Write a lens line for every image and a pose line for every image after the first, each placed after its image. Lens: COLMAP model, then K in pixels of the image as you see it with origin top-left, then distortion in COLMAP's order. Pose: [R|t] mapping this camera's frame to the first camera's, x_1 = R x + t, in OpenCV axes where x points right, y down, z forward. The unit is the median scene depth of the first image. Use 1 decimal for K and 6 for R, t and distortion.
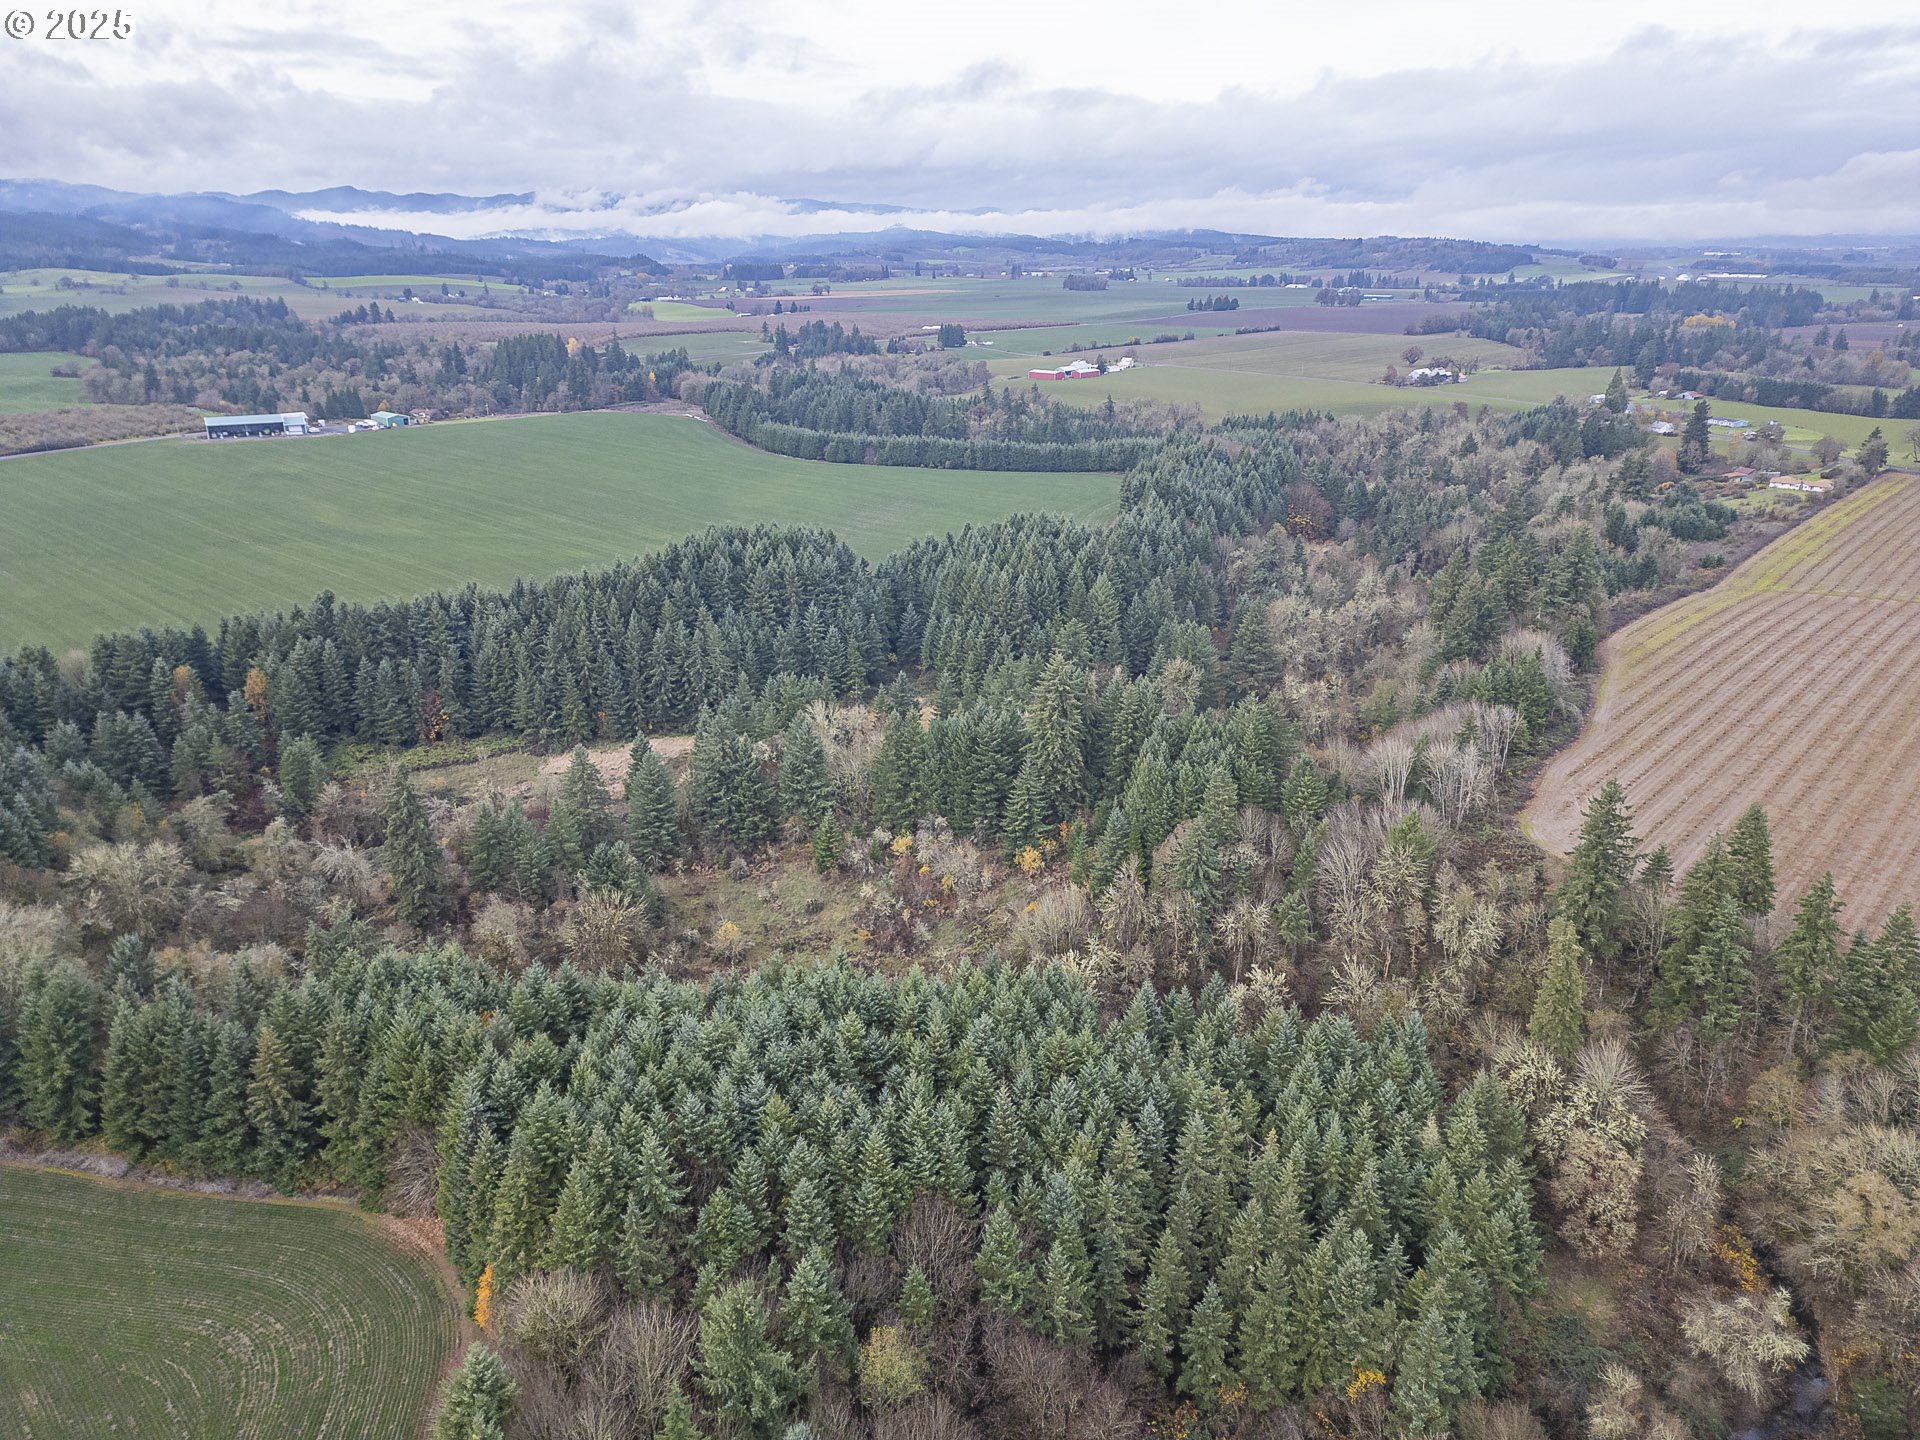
lens RADIAL K [[1309.9, 0, 959.7], [0, 1309.9, 705.4], [0, 0, 1]] dist [0.093024, -0.093614]
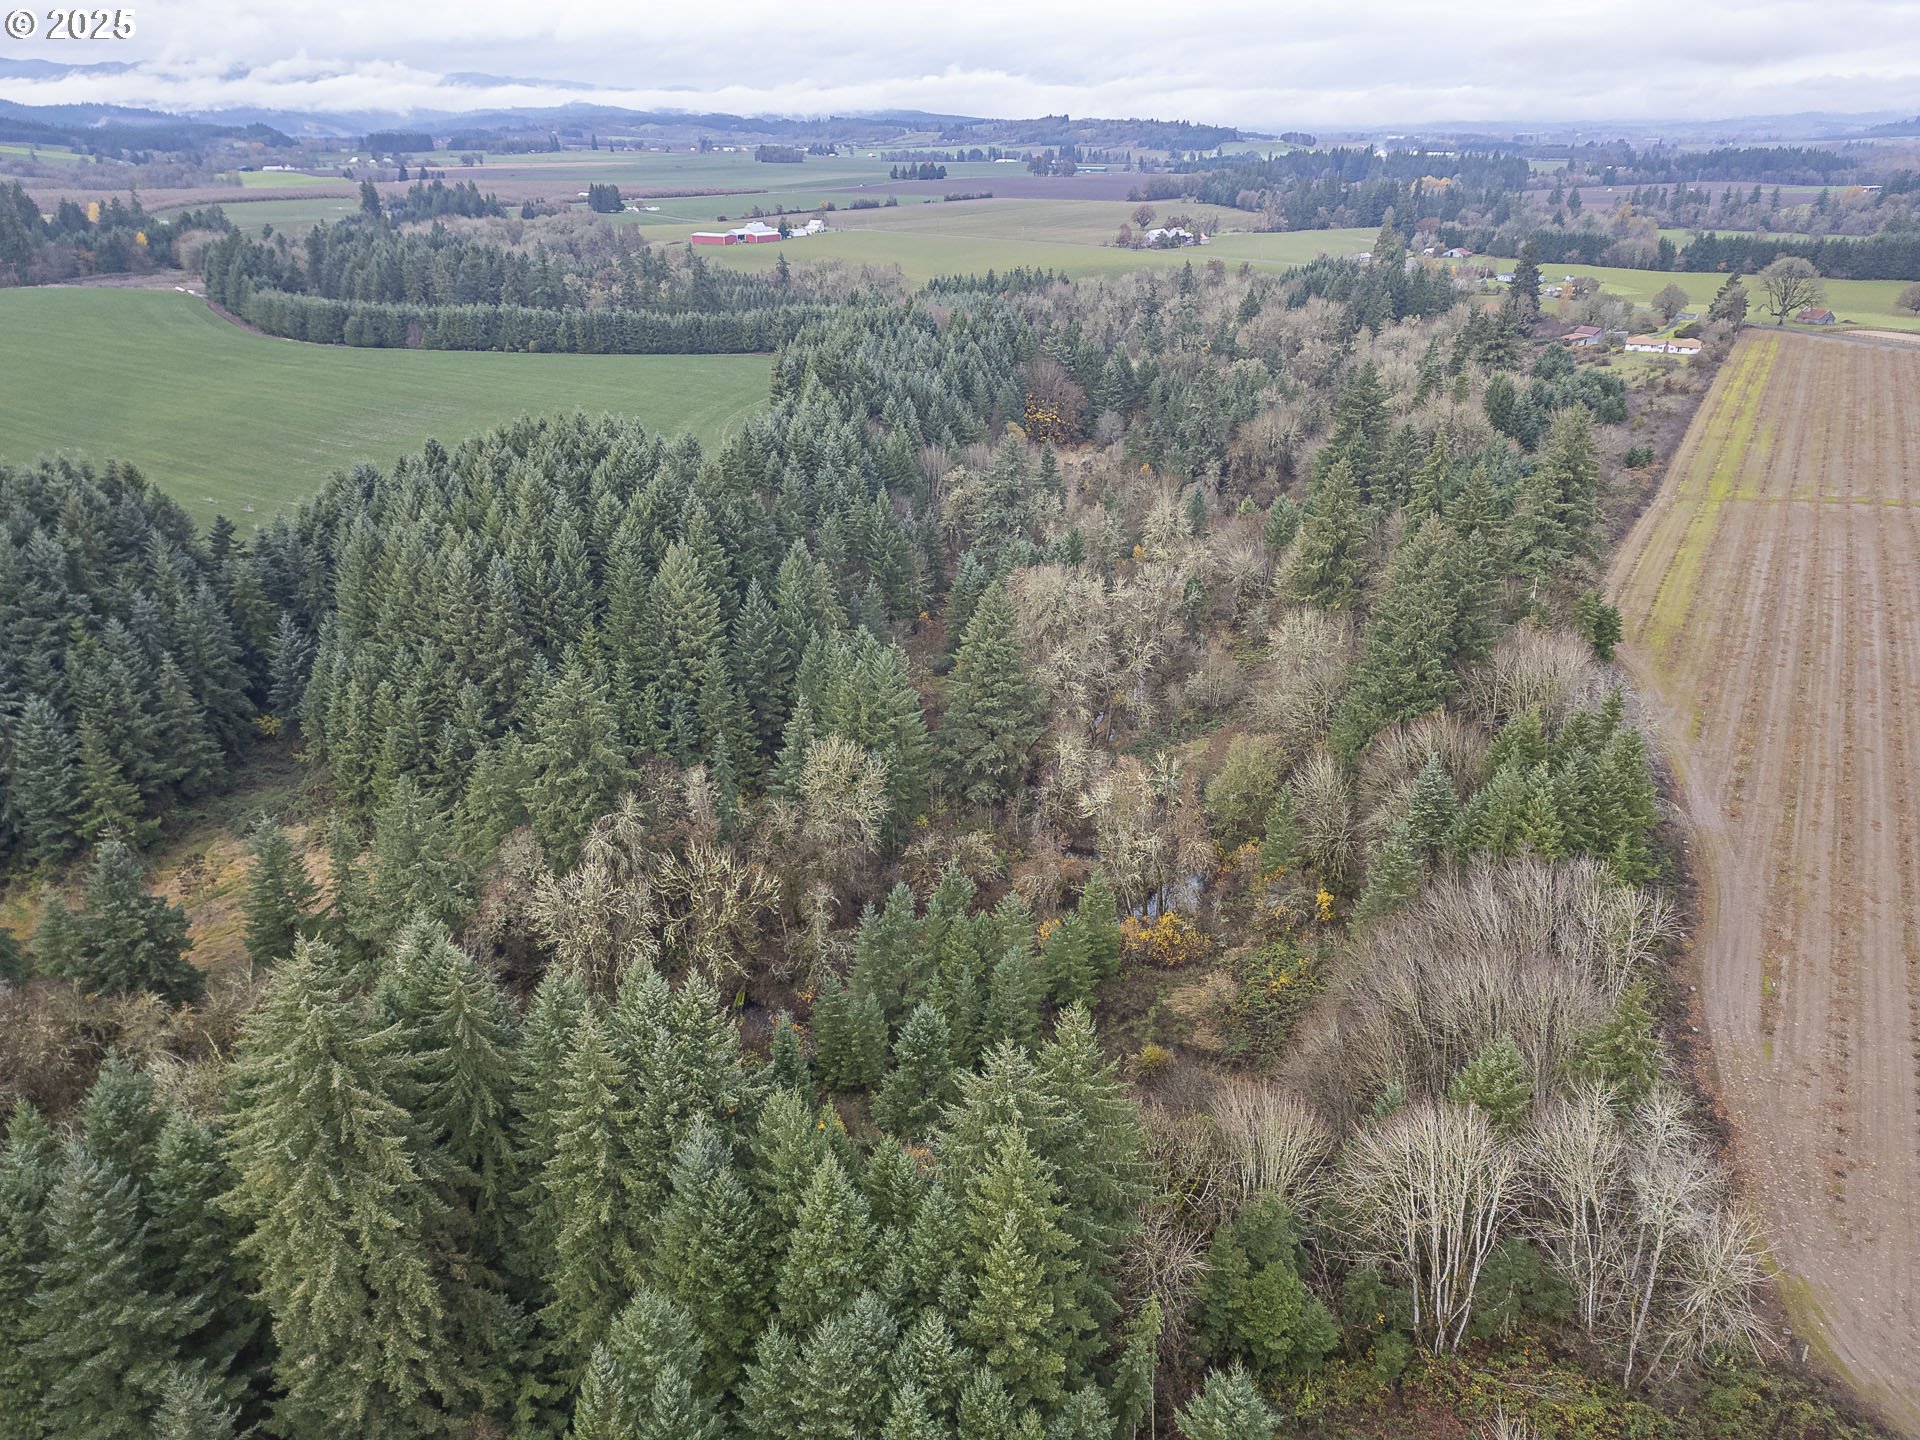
lens RADIAL K [[1309.9, 0, 959.7], [0, 1309.9, 705.4], [0, 0, 1]] dist [0.093024, -0.093614]
pose [[0.978863, -0.076496, 0.189673, 0.062554], [0.062512, 0.994940, 0.078650, -0.039703], [-0.194729, -0.065131, 0.978692, 0.276630]]
